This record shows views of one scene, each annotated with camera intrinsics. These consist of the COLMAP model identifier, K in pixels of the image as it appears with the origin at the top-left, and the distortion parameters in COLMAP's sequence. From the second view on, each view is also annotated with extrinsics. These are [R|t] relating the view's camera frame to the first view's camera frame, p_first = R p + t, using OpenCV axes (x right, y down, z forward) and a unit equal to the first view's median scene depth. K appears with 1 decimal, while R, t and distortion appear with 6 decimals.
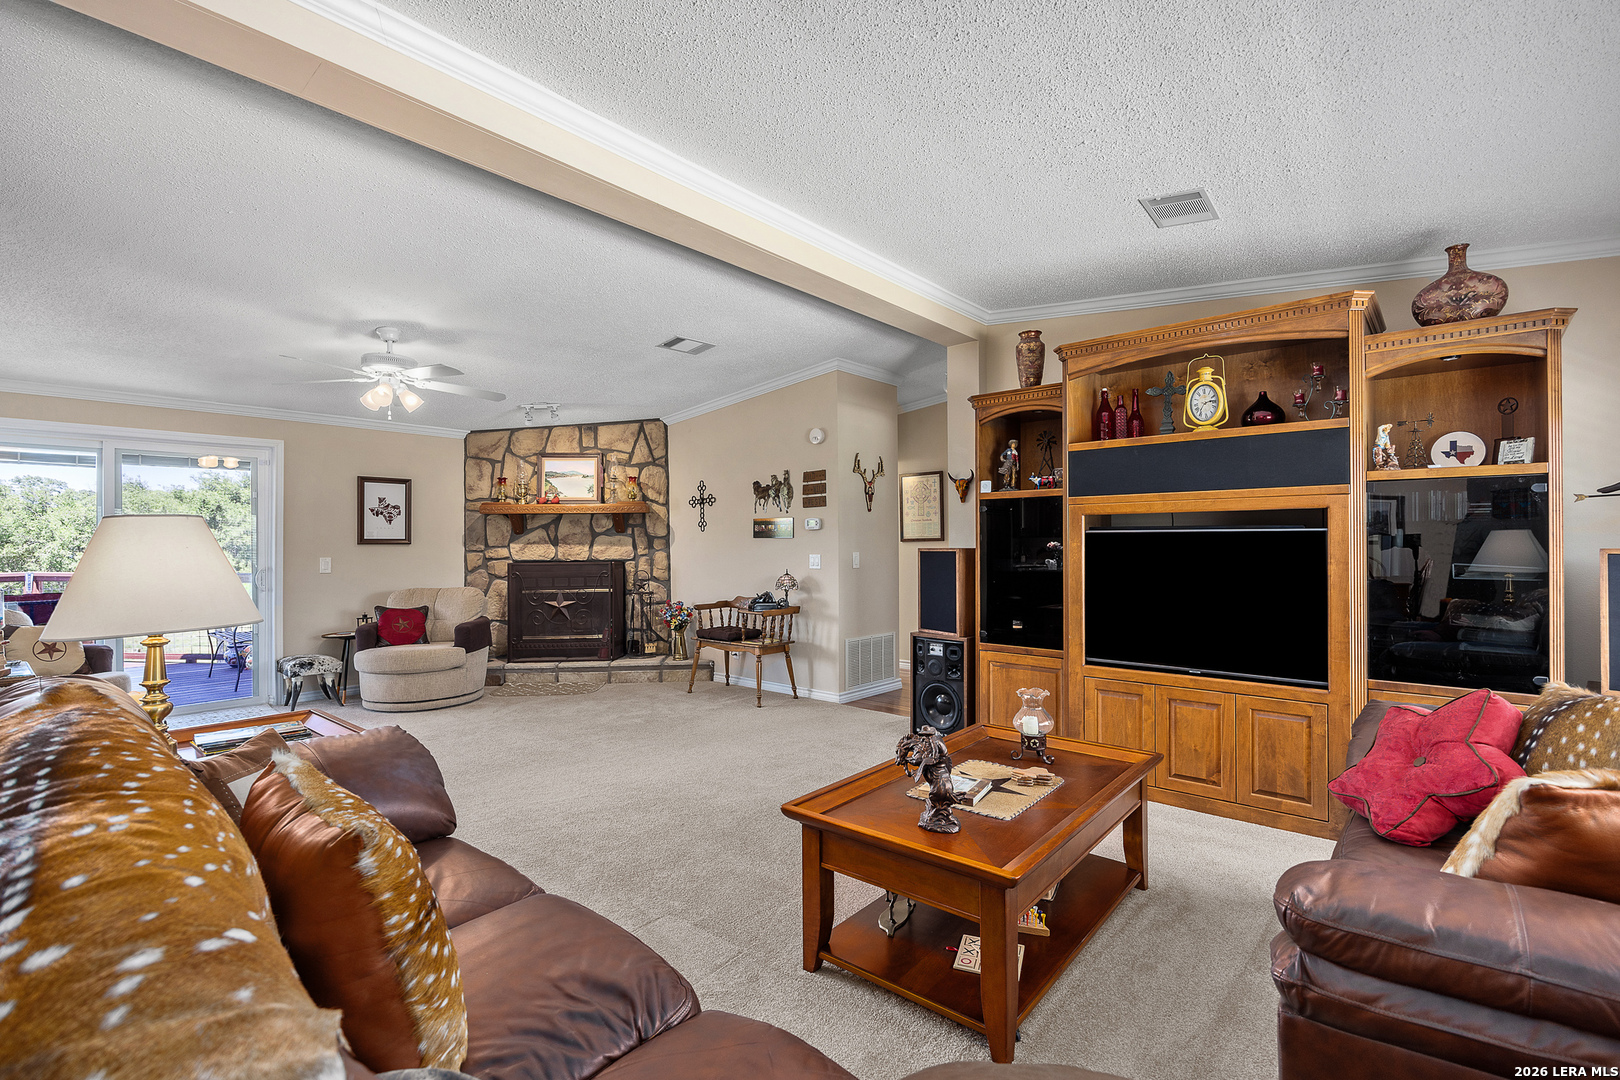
lens RADIAL K [[734.8, 0, 810.0], [0, 734.8, 540.0], [0, 0, 1]] dist [-0.000691, -0.000210]
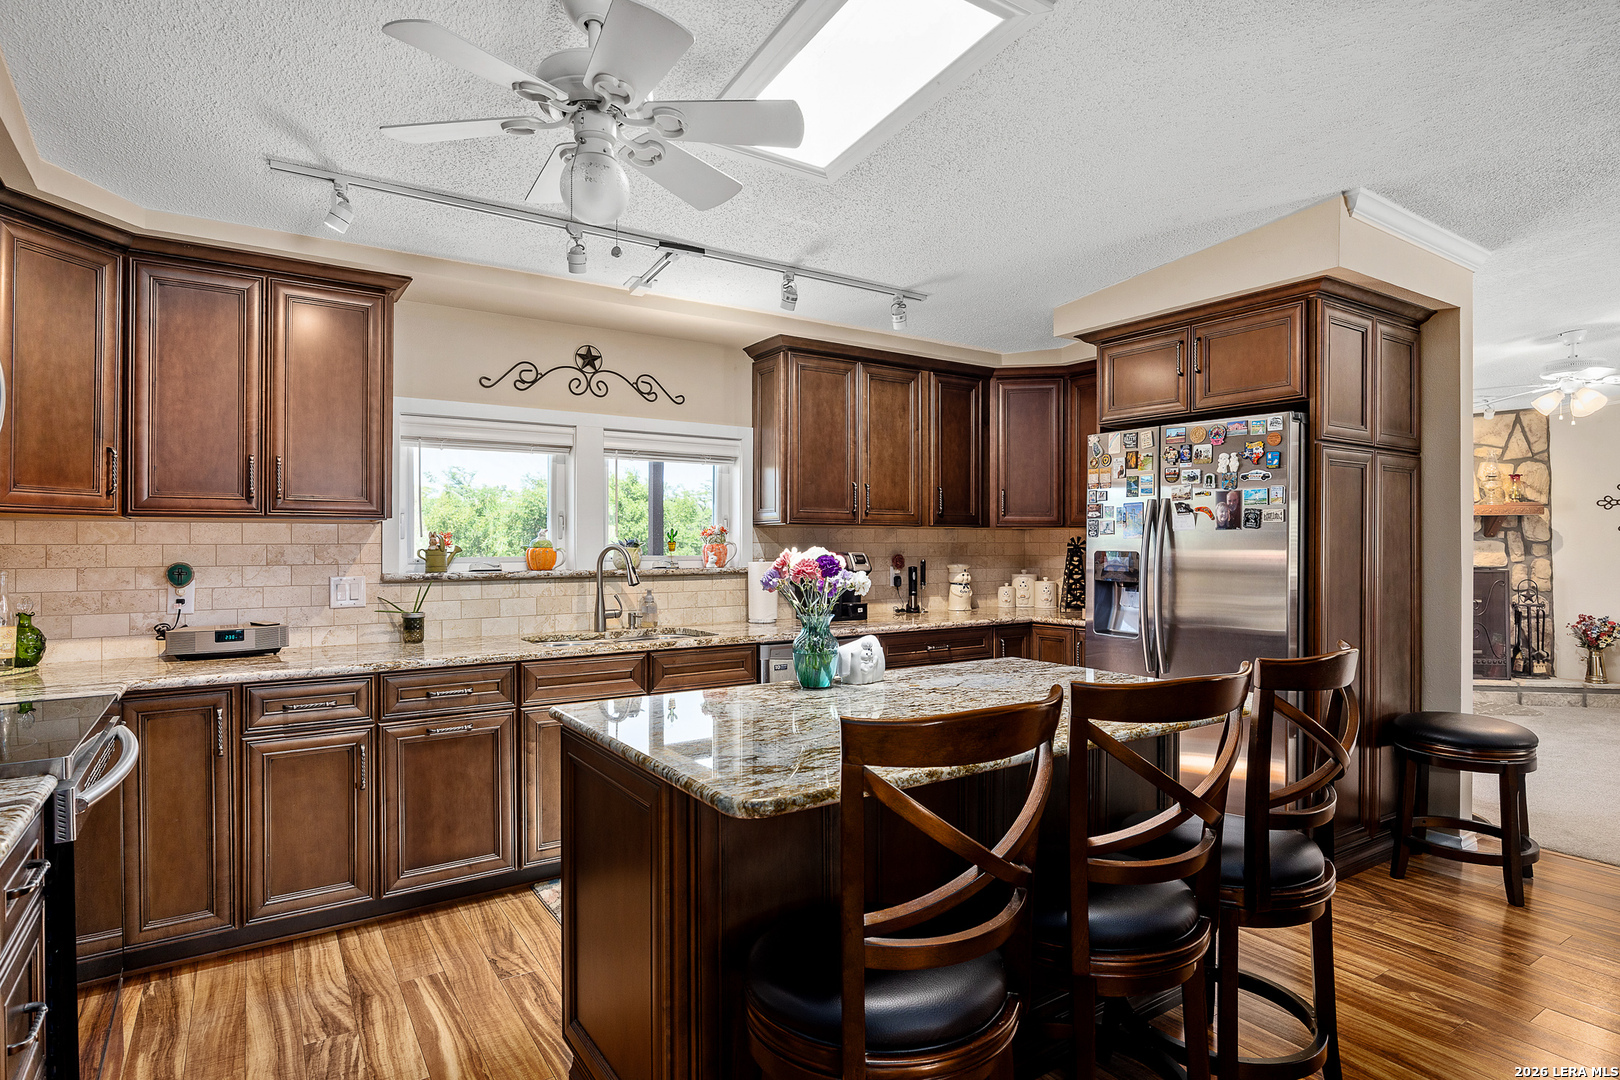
lens RADIAL K [[845.4, 0, 810.0], [0, 845.4, 540.0], [0, 0, 1]] dist [-0.002121, -0.001102]
pose [[0.965140, 0.007774, -0.261620, -0.795997], [-0.007085, 0.999969, 0.003577, -0.004074], [0.261640, -0.001599, 0.965164, -0.208647]]
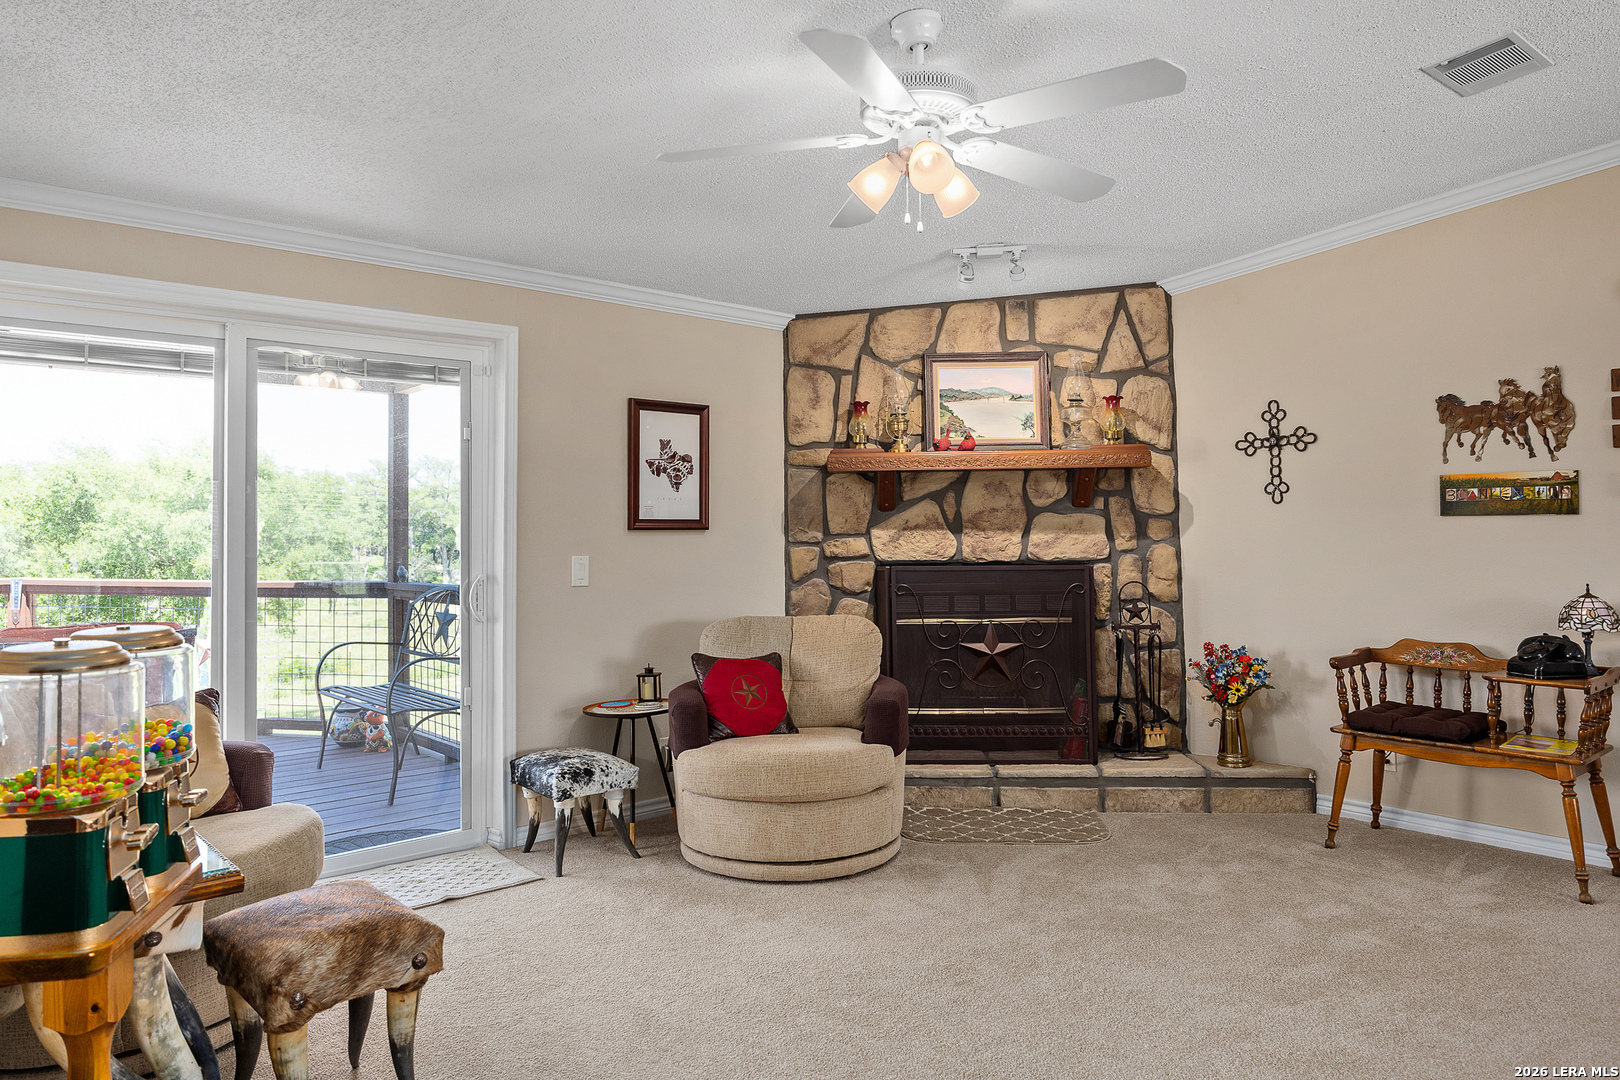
lens RADIAL K [[1053.1, 0, 806.1], [0, 1053.1, 498.9], [0, 0, 1]] dist [0.004526, 0.001647]
pose [[0.991836, -0.005262, -0.127410, -0.358496], [0.001735, 0.999613, -0.027780, 0.004425], [0.127507, 0.027332, 0.991461, 0.253745]]
